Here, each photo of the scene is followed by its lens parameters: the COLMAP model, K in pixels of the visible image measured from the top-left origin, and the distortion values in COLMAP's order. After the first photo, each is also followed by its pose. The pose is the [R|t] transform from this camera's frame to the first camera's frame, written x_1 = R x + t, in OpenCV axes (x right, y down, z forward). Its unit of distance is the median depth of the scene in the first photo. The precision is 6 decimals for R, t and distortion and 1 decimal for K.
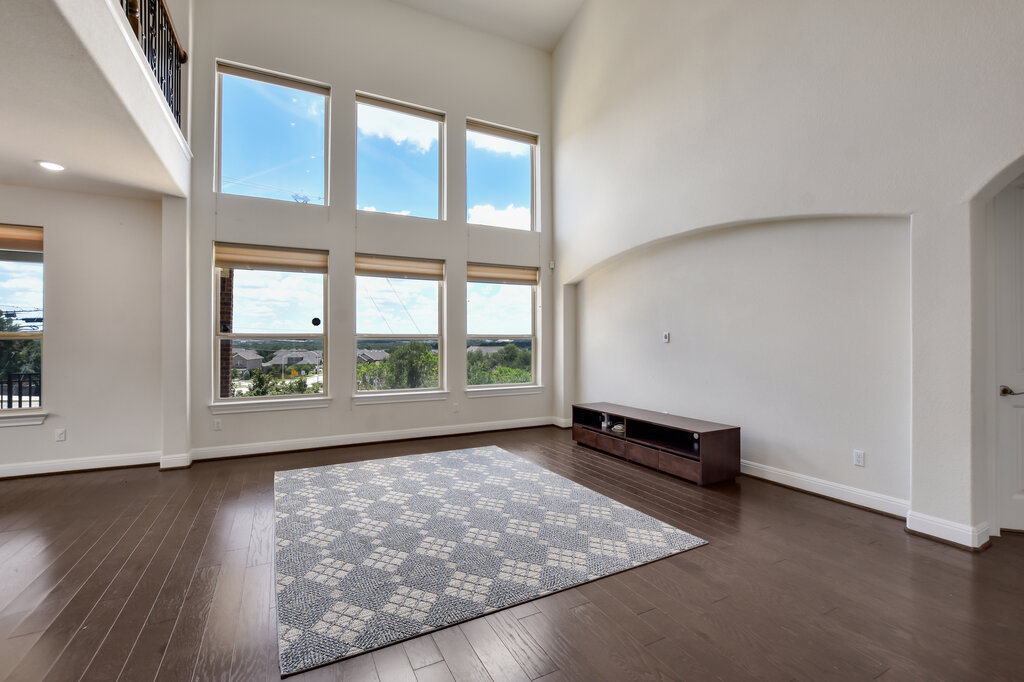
lens RADIAL K [[447.0, 0, 515.2], [0, 447.0, 339.5], [0, 0, 1]] dist [-0.021908, 0.002753]
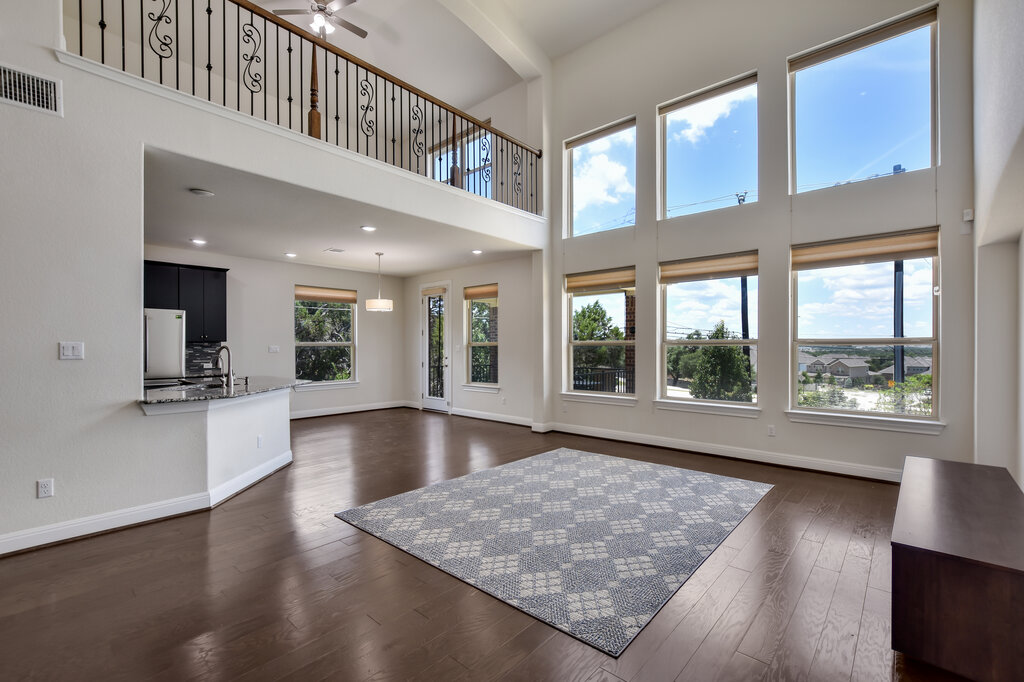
lens RADIAL K [[447.0, 0, 512.0], [0, 447.0, 347.6], [0, 0, 1]] dist [-0.021908, 0.002753]
pose [[0.347906, 0.002030, -0.937527, 0.540896], [0.002325, 0.999993, 0.003028, 0.000224], [0.937526, -0.003234, 0.347899, 0.344788]]
